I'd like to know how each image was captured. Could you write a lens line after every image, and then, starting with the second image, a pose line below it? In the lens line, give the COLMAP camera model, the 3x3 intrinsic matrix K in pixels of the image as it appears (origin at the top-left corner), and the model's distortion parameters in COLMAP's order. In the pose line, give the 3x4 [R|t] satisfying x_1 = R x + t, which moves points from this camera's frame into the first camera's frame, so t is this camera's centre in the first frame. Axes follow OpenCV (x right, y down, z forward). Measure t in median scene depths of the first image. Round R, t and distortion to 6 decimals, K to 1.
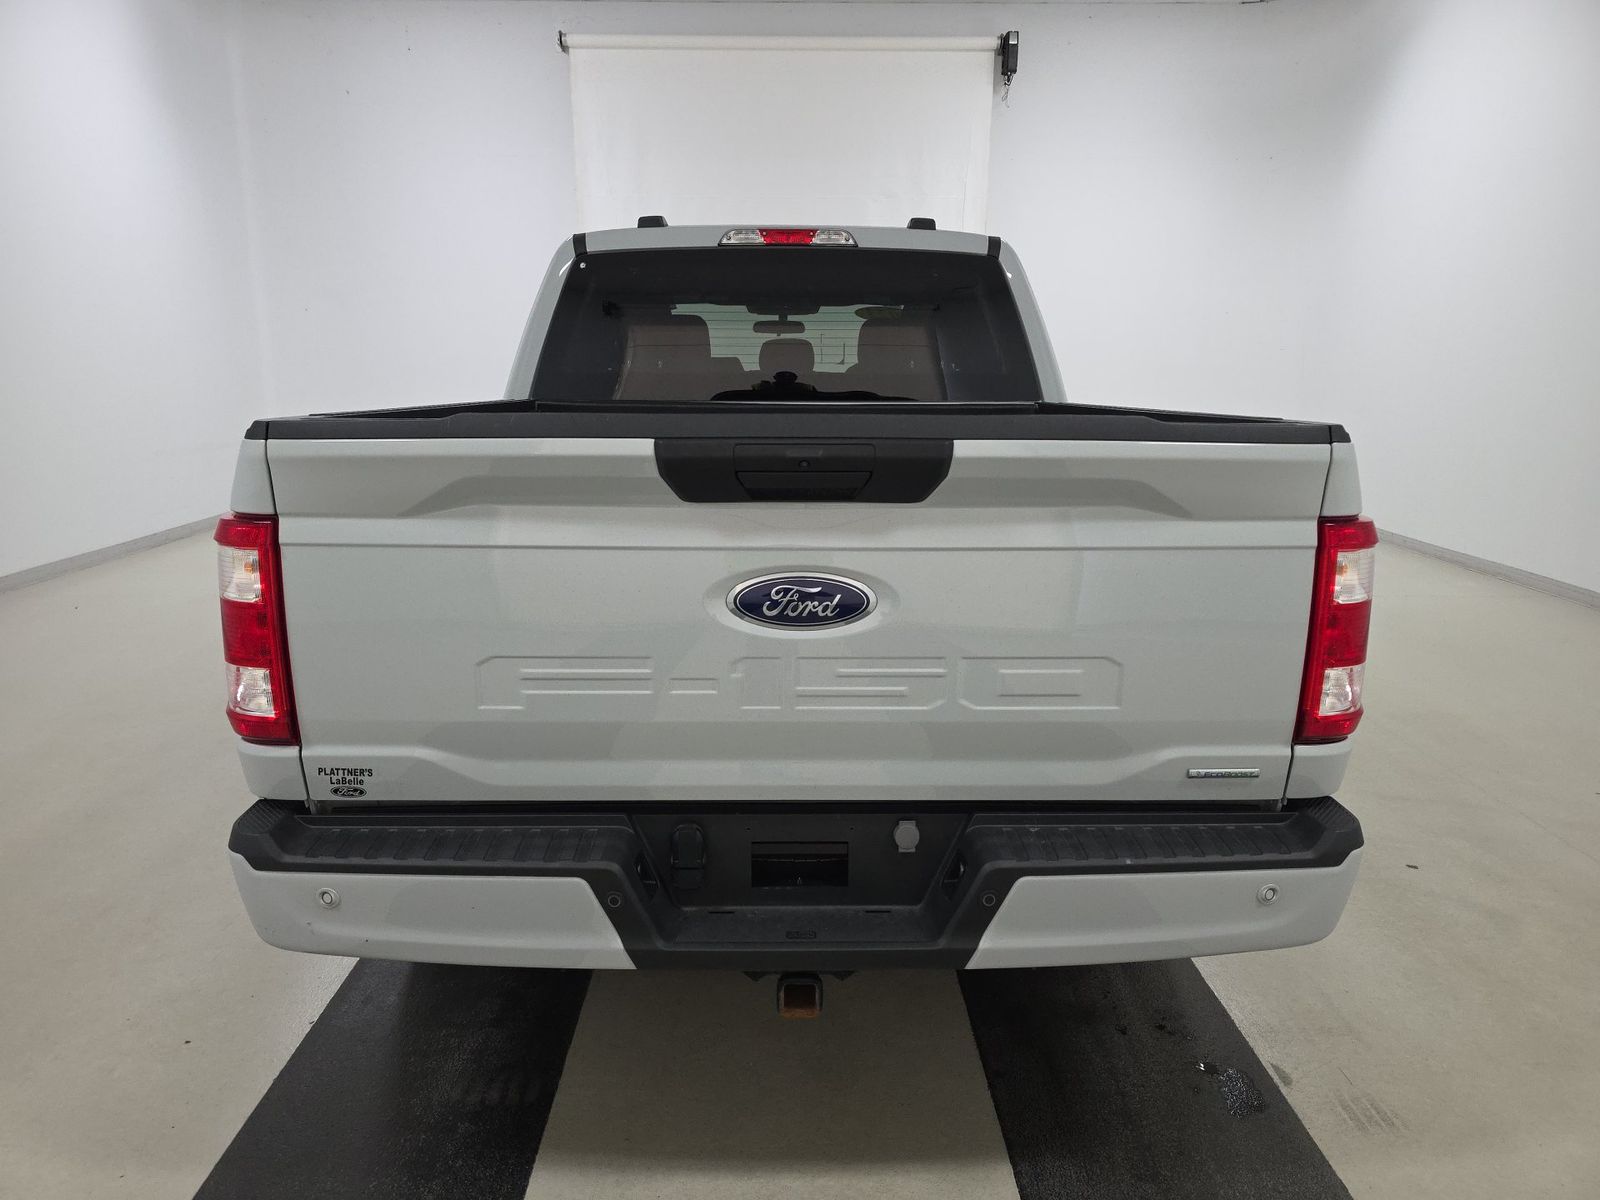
lens RADIAL K [[1056.0, 0, 800.0], [0, 1056.0, 600.0], [0, 0, 1]] dist [0.131498, -0.169593]
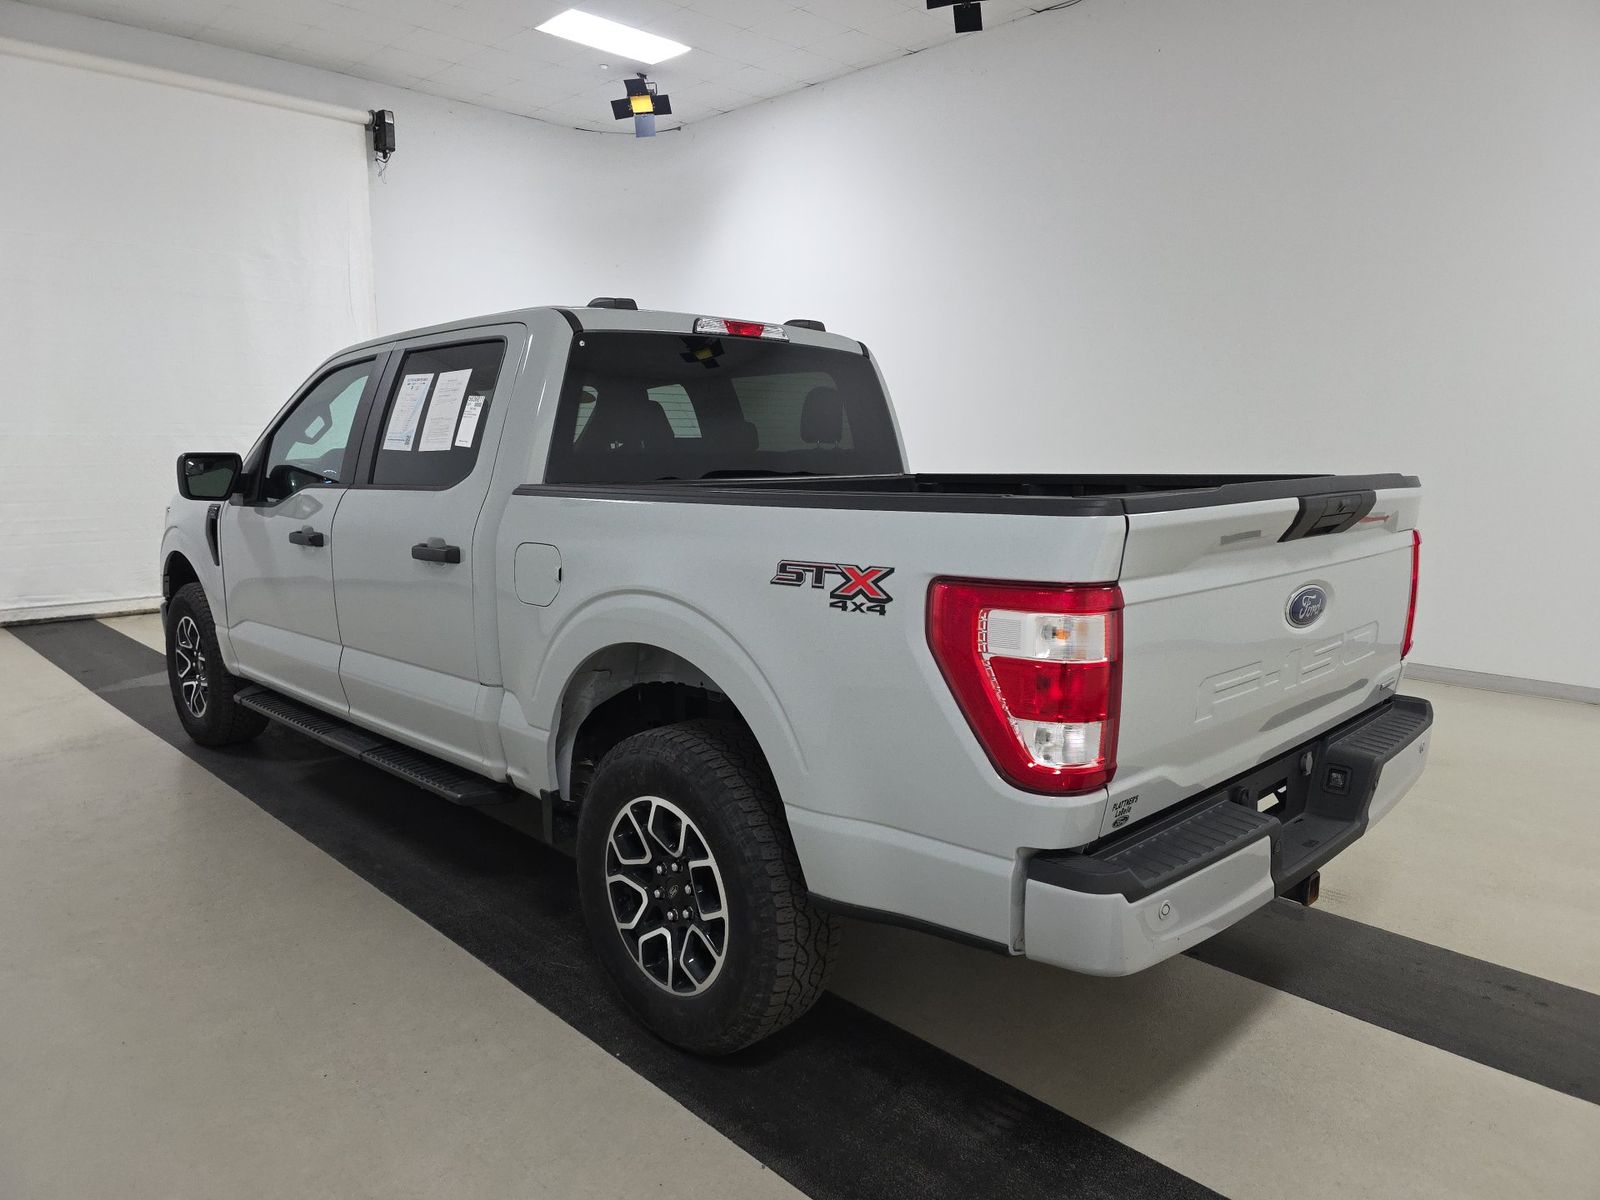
lens RADIAL K [[1056.0, 0, 800.0], [0, 1056.0, 600.0], [0, 0, 1]] dist [0.131498, -0.169593]
pose [[0.718810, -0.106405, 0.687015, -0.745543], [0.152379, 0.988302, -0.006363, -0.051040], [-0.678301, 0.109261, 0.726615, 0.202125]]
